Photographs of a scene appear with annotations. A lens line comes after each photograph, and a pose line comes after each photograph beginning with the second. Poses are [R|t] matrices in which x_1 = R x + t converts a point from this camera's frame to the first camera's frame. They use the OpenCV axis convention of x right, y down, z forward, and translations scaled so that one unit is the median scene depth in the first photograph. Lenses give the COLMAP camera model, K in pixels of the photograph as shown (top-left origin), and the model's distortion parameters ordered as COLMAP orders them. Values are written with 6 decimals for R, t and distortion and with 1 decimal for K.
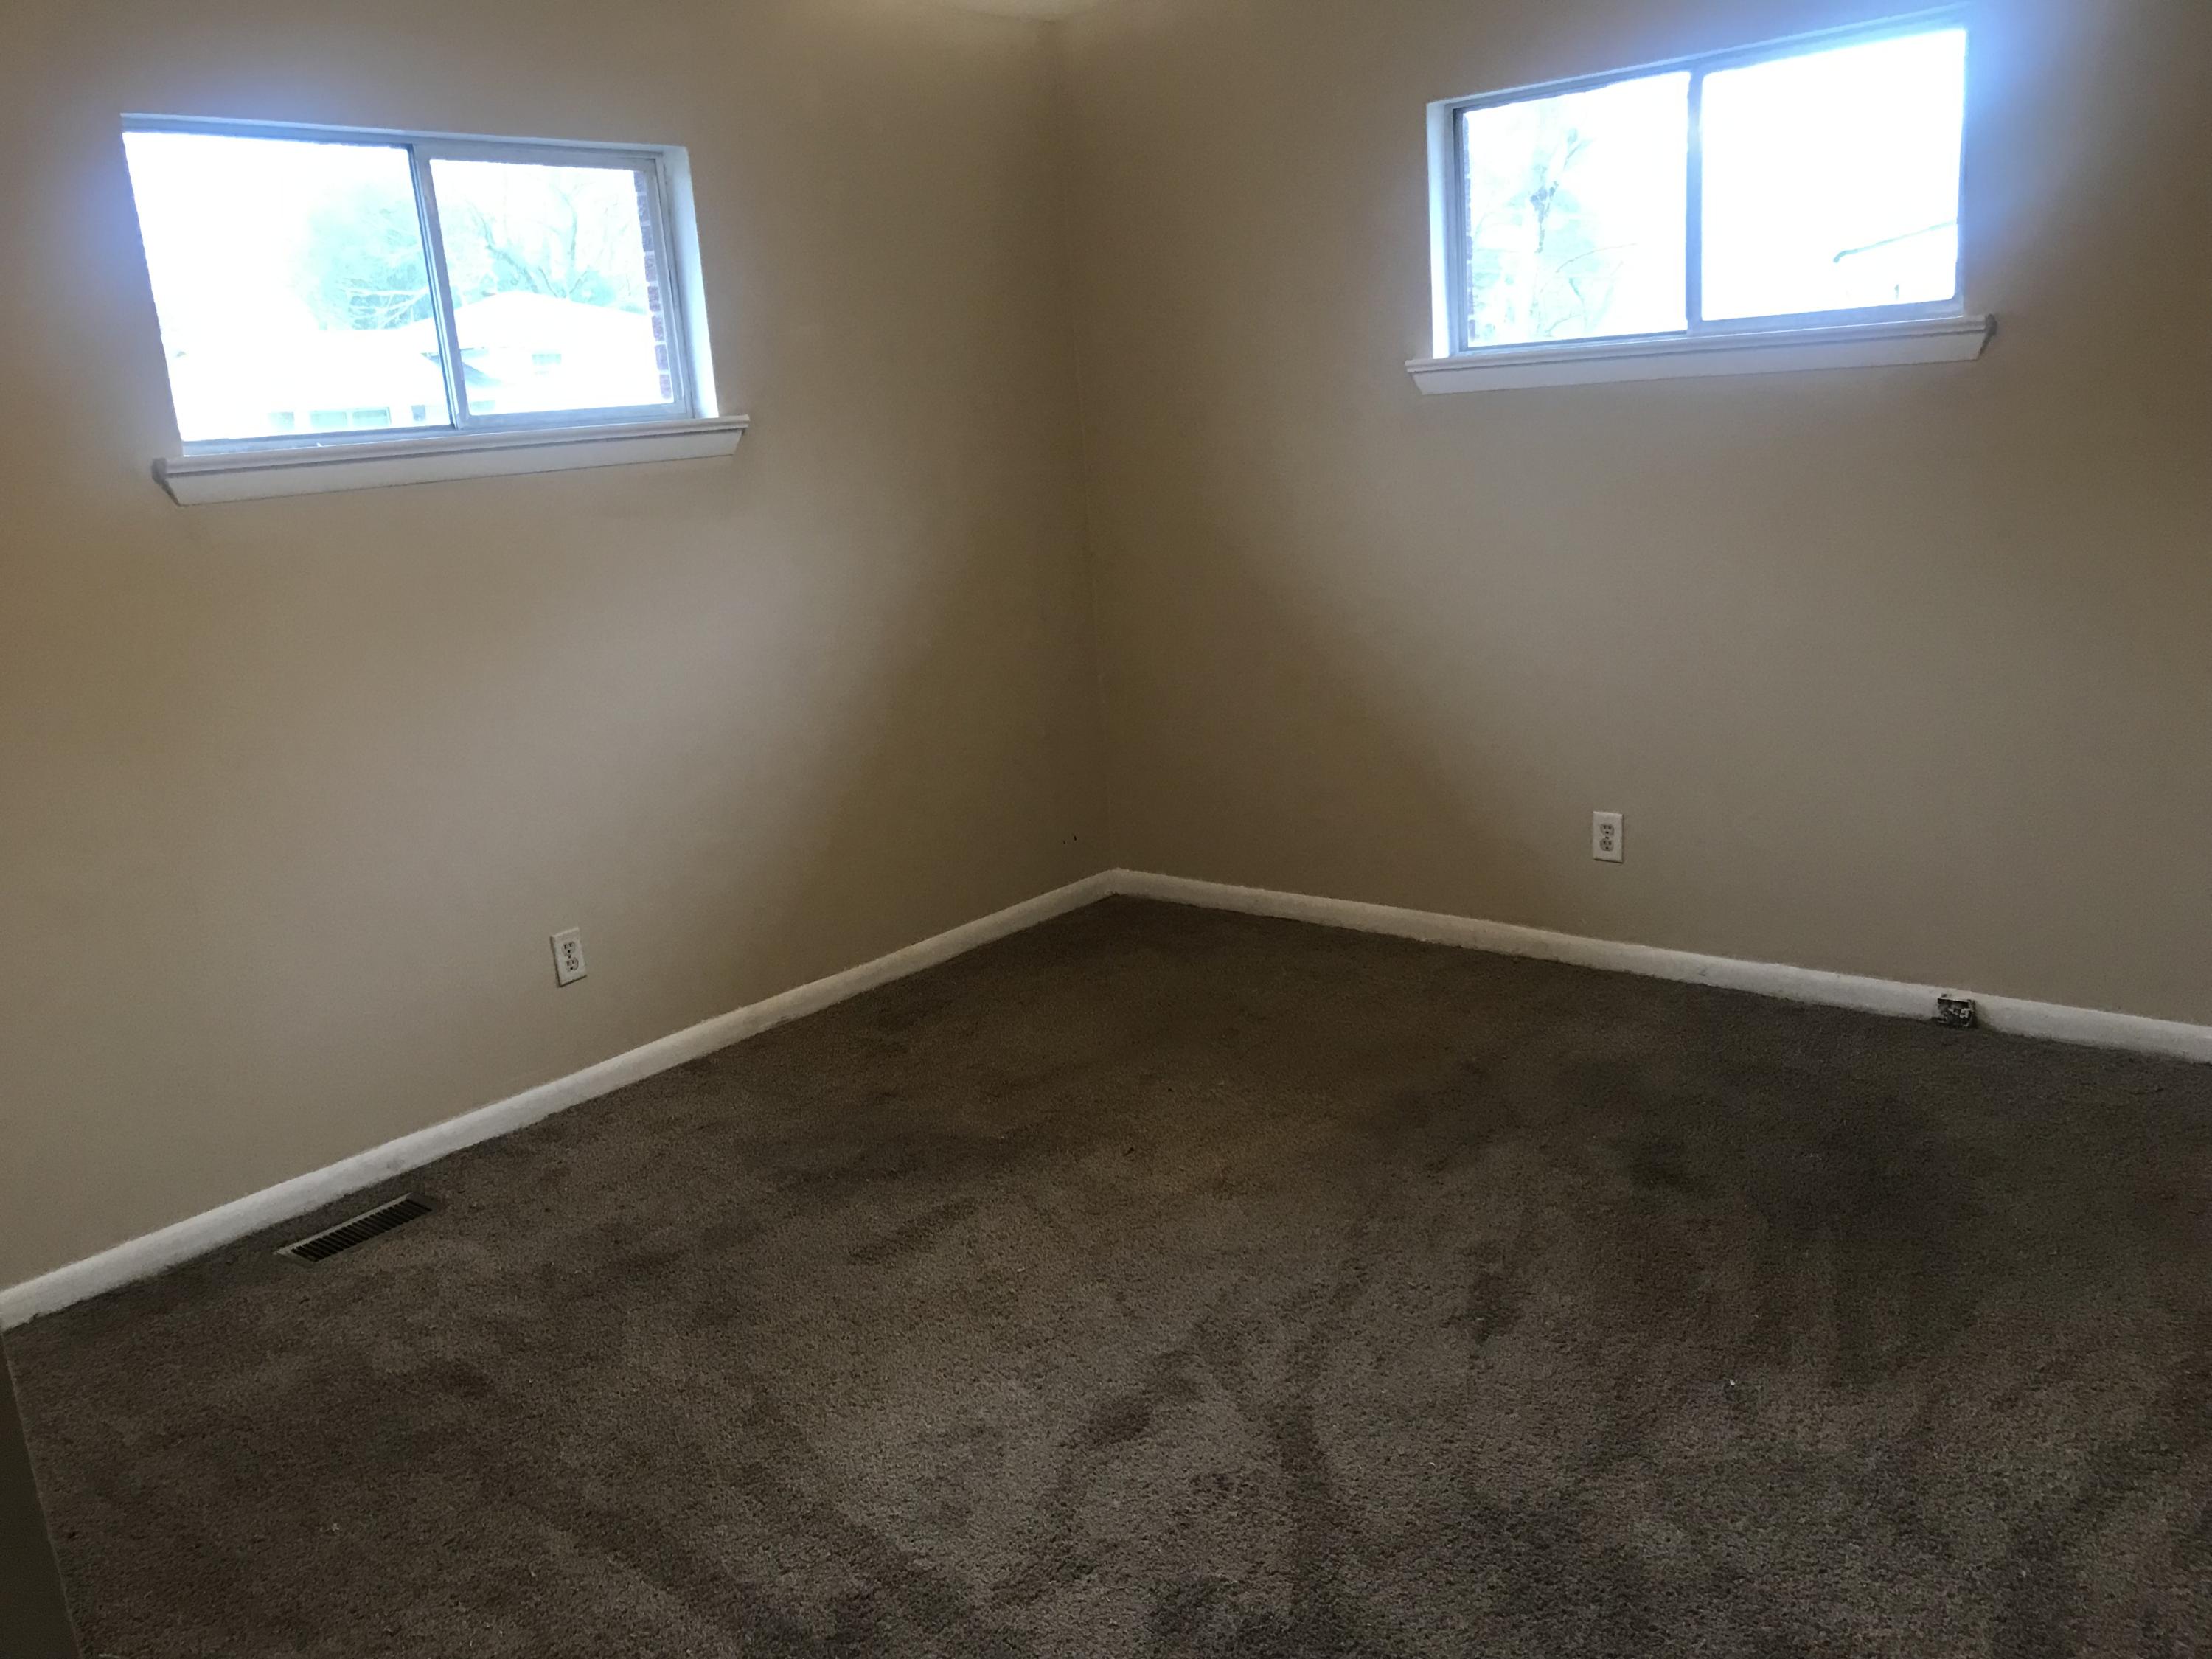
lens RADIAL K [[1811.6, 0, 1116.1], [0, 1811.6, 834.5], [0, 0, 1]] dist [0.017915, -0.014124]
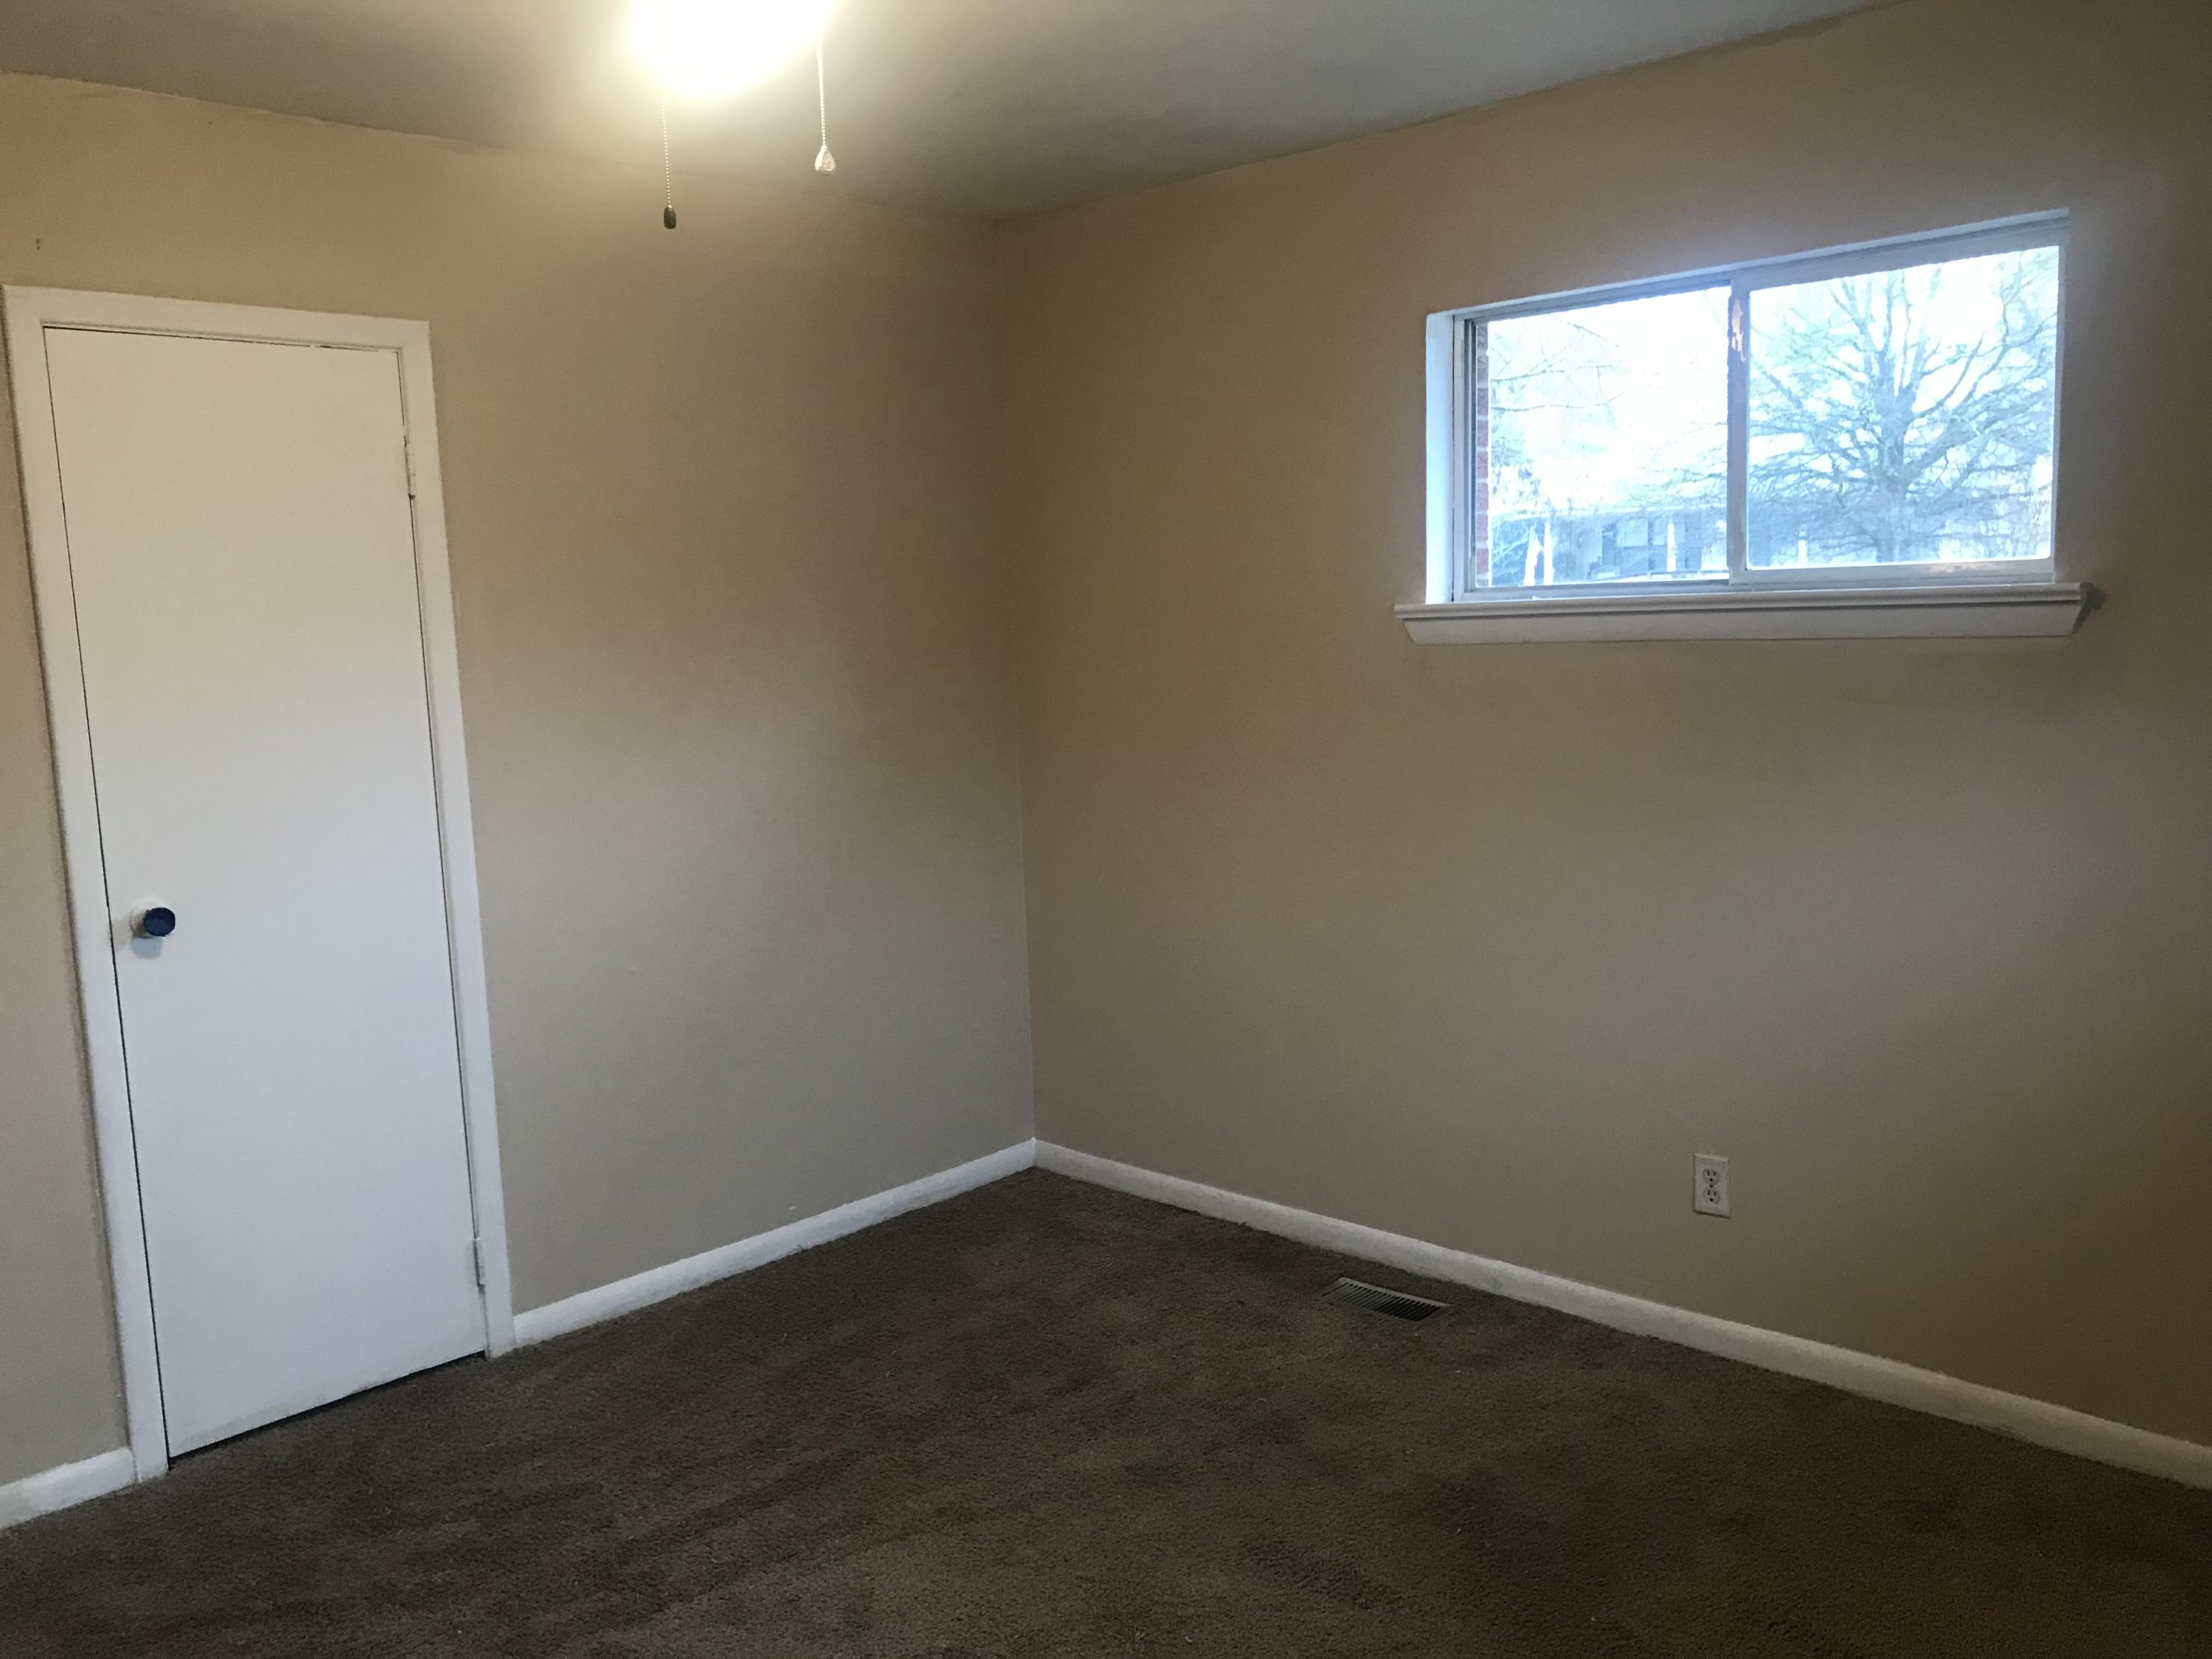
lens RADIAL K [[1811.6, 0, 1074.4], [0, 1811.6, 840.4], [0, 0, 1]] dist [0.017915, -0.014124]
pose [[-0.073355, 0.208062, -0.975361, 0.613354], [-0.192872, 0.956573, 0.218559, -0.254383], [0.978478, 0.204152, -0.030040, 0.791813]]
